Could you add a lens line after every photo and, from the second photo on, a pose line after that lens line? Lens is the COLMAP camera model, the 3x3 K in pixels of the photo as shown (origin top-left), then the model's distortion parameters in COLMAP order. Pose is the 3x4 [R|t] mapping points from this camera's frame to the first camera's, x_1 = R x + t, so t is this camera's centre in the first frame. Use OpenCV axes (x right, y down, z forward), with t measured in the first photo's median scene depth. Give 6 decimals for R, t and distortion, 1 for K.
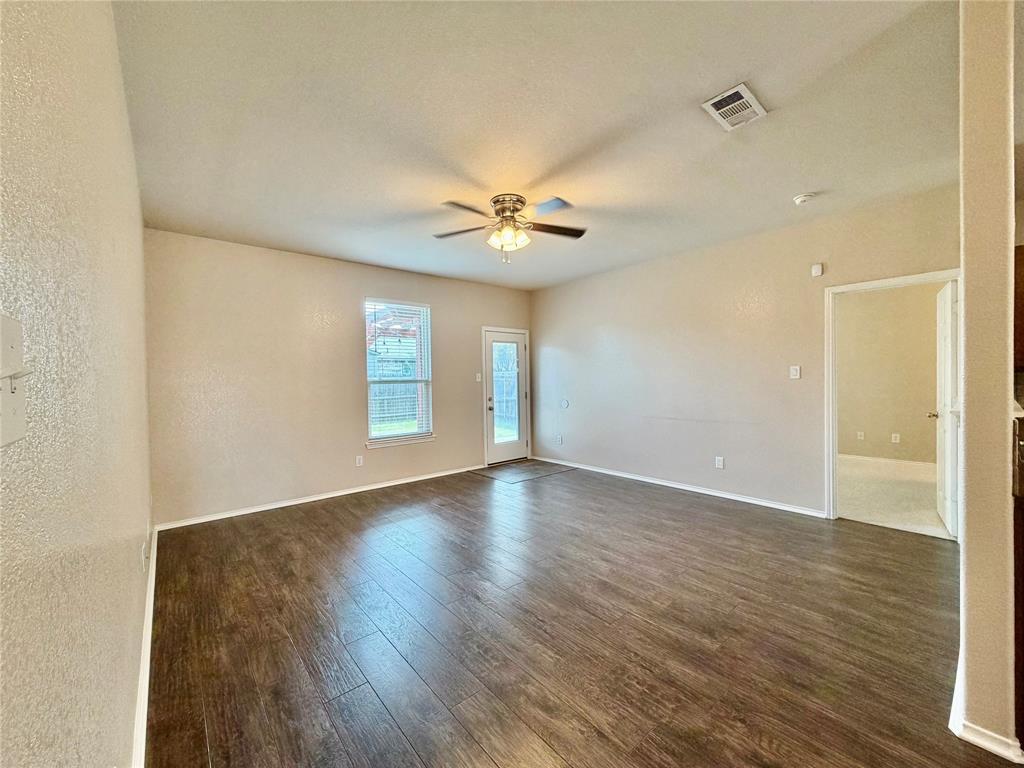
lens RADIAL K [[406.3, 0, 509.9], [0, 406.3, 383.8], [0, 0, 1]] dist [0.000256, 0.000095]
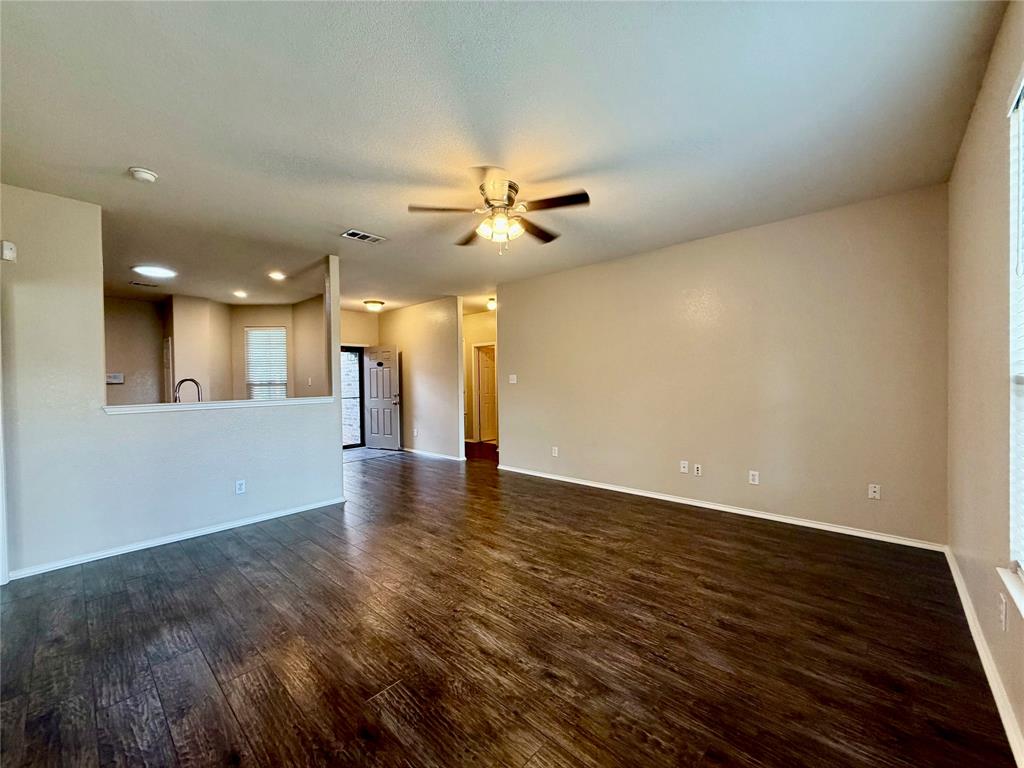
lens RADIAL K [[416.4, 0, 510.1], [0, 416.4, 381.5], [0, 0, 1]] dist [0.000268, 0.000023]
pose [[-0.990883, 0.034703, -0.130182, 0.109733], [0.031644, 0.999174, 0.025496, -0.033876], [0.130959, 0.021144, -0.991162, 1.934589]]
